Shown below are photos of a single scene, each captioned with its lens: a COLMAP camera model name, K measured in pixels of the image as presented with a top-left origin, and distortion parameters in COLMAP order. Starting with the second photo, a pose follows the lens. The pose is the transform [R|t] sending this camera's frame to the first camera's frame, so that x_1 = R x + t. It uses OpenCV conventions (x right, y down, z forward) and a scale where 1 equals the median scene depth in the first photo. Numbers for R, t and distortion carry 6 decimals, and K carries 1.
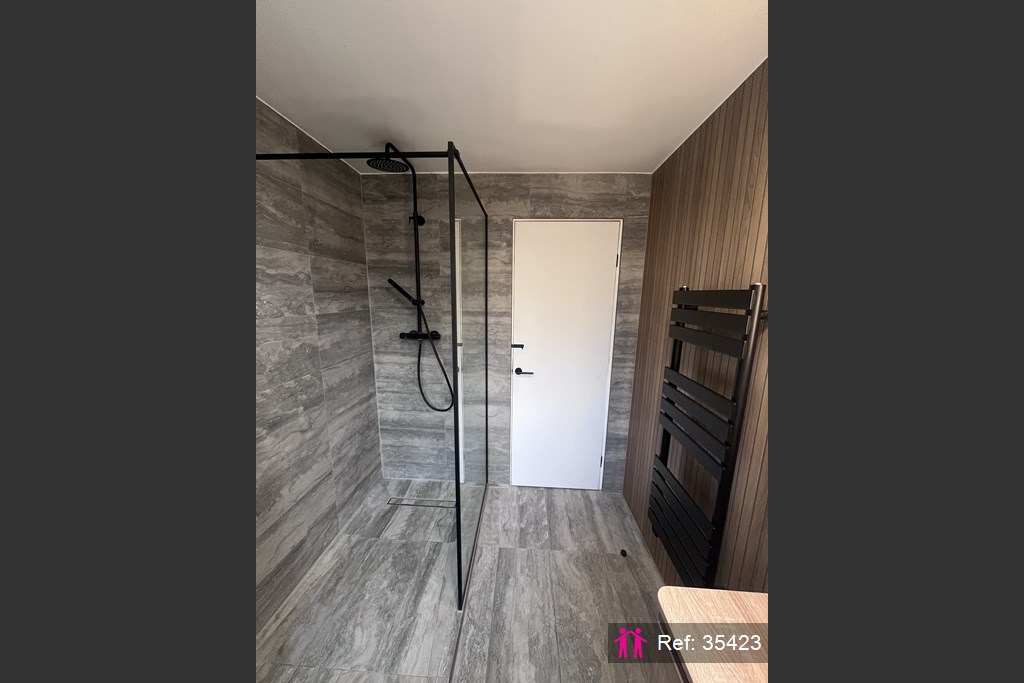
lens RADIAL K [[276.7, 0, 512.0], [0, 276.7, 341.5], [0, 0, 1]] dist [-0.001051, -0.000023]
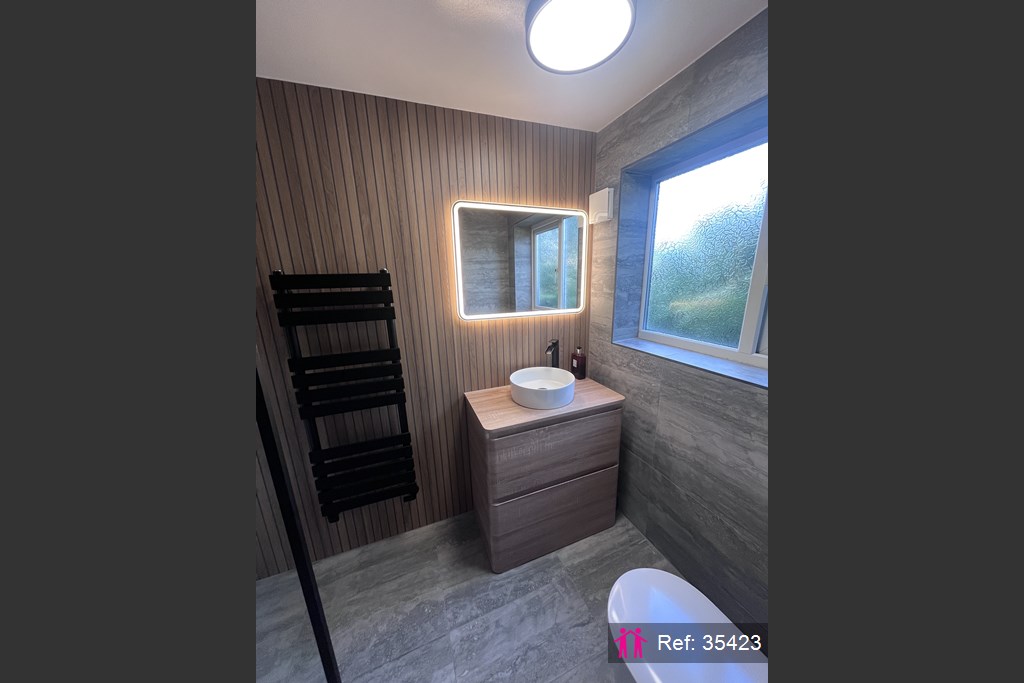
lens RADIAL K [[276.7, 0, 512.0], [0, 276.7, 341.5], [0, 0, 1]] dist [-0.001051, -0.000023]
pose [[-0.417908, -0.207976, 0.884364, -0.550998], [0.175389, 0.936662, 0.303155, -0.114069], [-0.891399, 0.281798, -0.354962, 0.672855]]
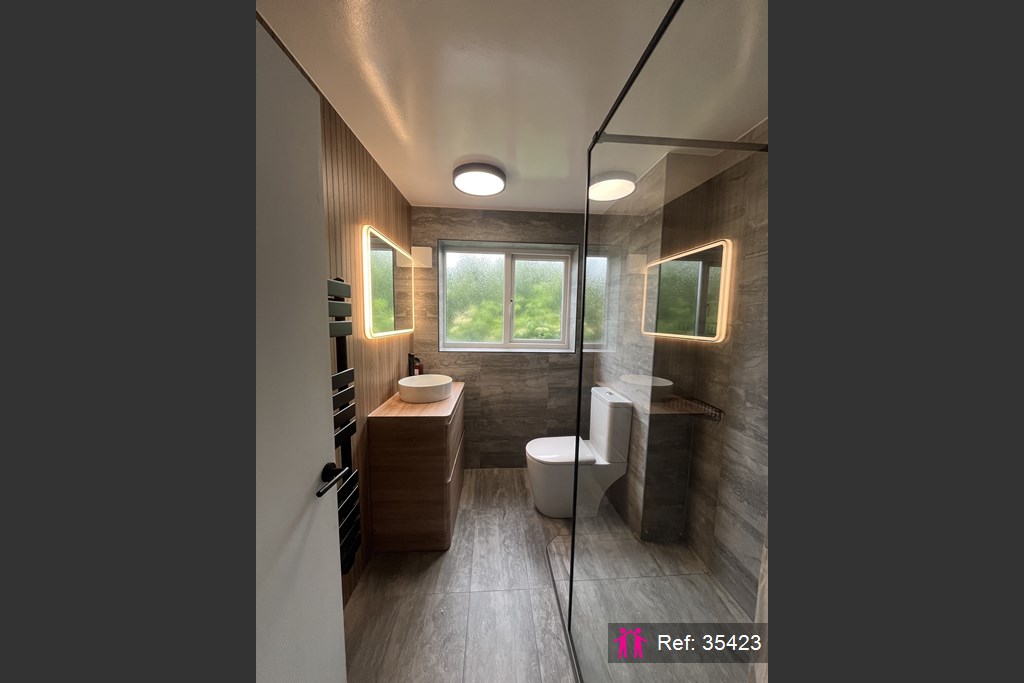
lens RADIAL K [[276.7, 0, 512.0], [0, 276.7, 341.5], [0, 0, 1]] dist [-0.001051, -0.000023]
pose [[-0.991546, -0.022181, -0.127846, 0.145313], [-0.054318, 0.965750, 0.253724, -0.193410], [0.117840, 0.258524, -0.958791, 1.606210]]
